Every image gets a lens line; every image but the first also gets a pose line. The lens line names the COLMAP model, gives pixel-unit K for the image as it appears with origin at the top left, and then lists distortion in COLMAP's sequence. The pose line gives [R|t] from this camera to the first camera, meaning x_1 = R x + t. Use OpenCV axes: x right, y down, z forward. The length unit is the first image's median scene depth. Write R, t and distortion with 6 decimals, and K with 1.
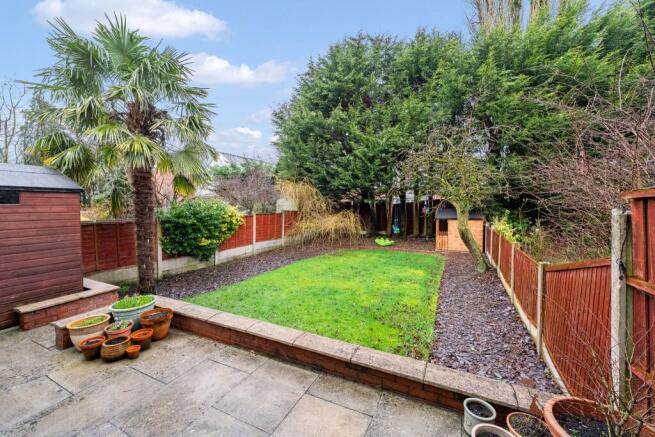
lens RADIAL K [[268.6, 0, 326.1], [0, 268.6, 211.5], [0, 0, 1]] dist [0.000444, 0.000014]
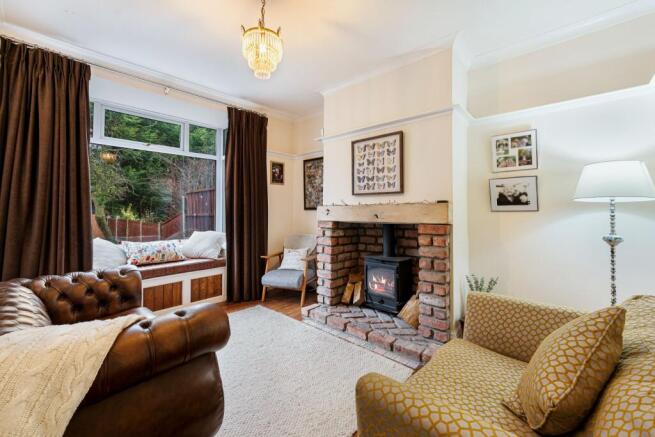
lens RADIAL K [[267.1, 0, 327.3], [0, 267.1, 214.6], [0, 0, 1]] dist [-0.000414, -0.000243]
pose [[0.259727, -0.019748, 0.965480, -0.412546], [0.010178, 0.999791, 0.017712, 0.032912], [-0.965628, 0.005227, 0.259874, -0.391955]]
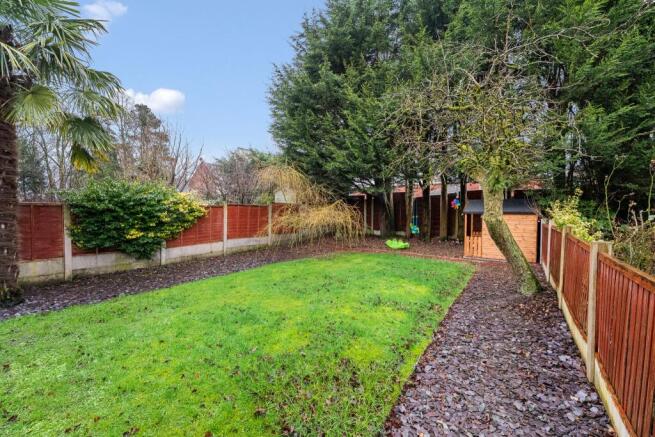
lens RADIAL K [[267.1, 0, 327.3], [0, 267.1, 214.6], [0, 0, 1]] dist [-0.000414, -0.000243]
pose [[0.987449, 0.012213, -0.157464, 0.190535], [-0.012707, 0.999917, -0.002134, 0.044217], [0.157425, 0.004108, 0.987522, 0.285976]]
